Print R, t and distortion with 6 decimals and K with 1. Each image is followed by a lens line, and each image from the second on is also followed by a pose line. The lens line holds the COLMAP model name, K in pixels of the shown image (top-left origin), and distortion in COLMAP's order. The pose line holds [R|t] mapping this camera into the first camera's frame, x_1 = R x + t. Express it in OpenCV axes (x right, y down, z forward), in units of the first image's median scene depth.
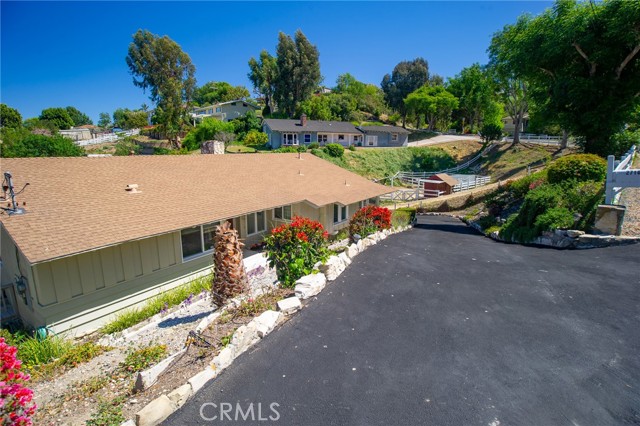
lens RADIAL K [[328.9, 0, 320.0], [0, 328.9, 213.0], [0, 0, 1]] dist [-0.072623, 0.032740]
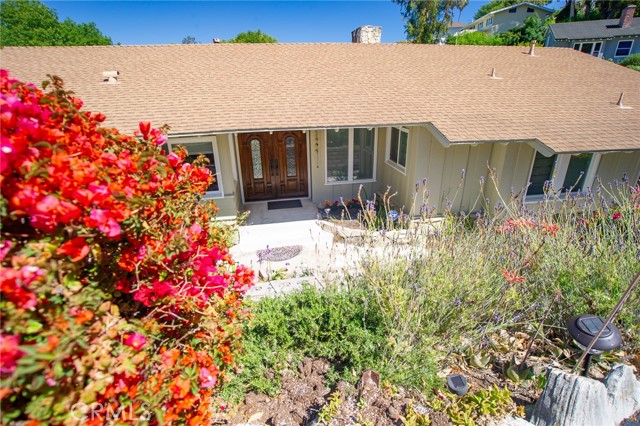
lens RADIAL K [[323.1, 0, 320.0], [0, 323.1, 213.0], [0, 0, 1]] dist [-0.000239, 0.000151]
pose [[0.704712, 0.243328, -0.666463, 0.037157], [-0.117454, 0.966399, 0.228642, -0.001827], [0.699704, -0.082848, 0.709613, 0.141504]]
